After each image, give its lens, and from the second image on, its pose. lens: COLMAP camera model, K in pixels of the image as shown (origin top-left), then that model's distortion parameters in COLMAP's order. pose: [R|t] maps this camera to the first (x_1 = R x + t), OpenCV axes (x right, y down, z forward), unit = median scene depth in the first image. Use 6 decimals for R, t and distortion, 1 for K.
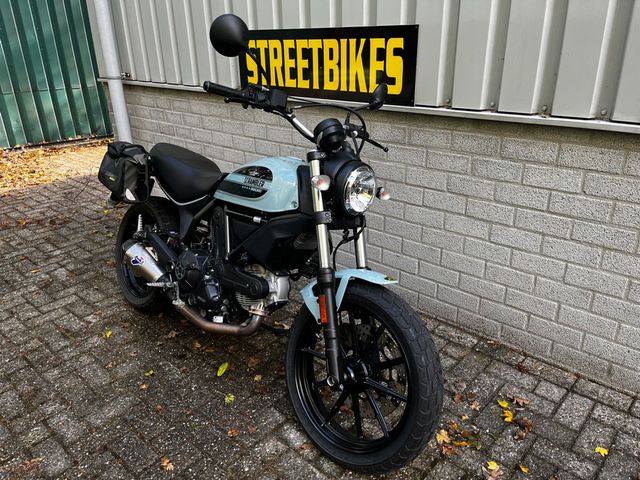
lens RADIAL K [[492.5, 0, 319.9], [0, 492.5, 247.2], [0, 0, 1]] dist [0.035348, -0.058199]
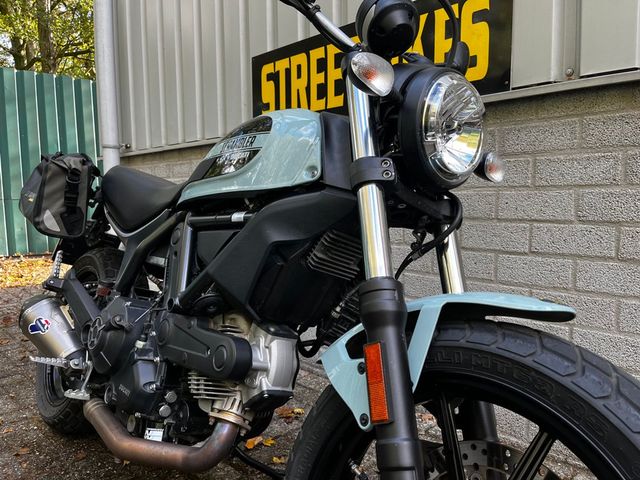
lens RADIAL K [[492.5, 0, 324.0], [0, 492.5, 246.9], [0, 0, 1]] dist [0.035348, -0.058199]
pose [[0.998603, 0.019791, -0.048999, -0.011707], [-0.033610, 0.953377, -0.299903, 0.100204], [0.040780, 0.301131, 0.952710, 0.433178]]
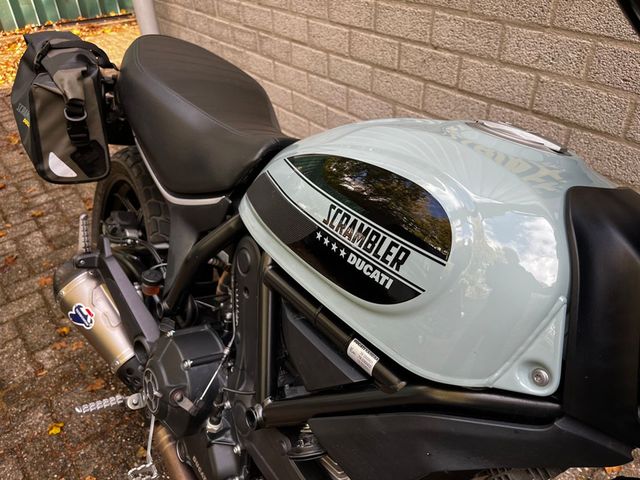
lens RADIAL K [[492.5, 0, 323.6], [0, 492.5, 245.9], [0, 0, 1]] dist [0.035348, -0.058199]
pose [[0.987610, 0.089404, -0.128970, -0.096615], [-0.059887, 0.974366, 0.216851, -0.145303], [0.145051, -0.206441, 0.967648, 0.602854]]
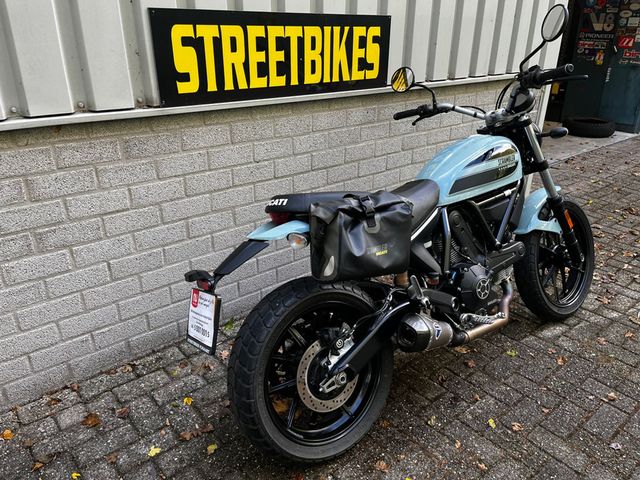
lens RADIAL K [[492.5, 0, 318.0], [0, 492.5, 248.4], [0, 0, 1]] dist [0.035348, -0.058199]
pose [[0.132798, -0.386763, 0.912567, -1.003214], [0.380812, 0.869961, 0.313289, -0.367291], [-0.915067, 0.305913, 0.262813, 0.927586]]
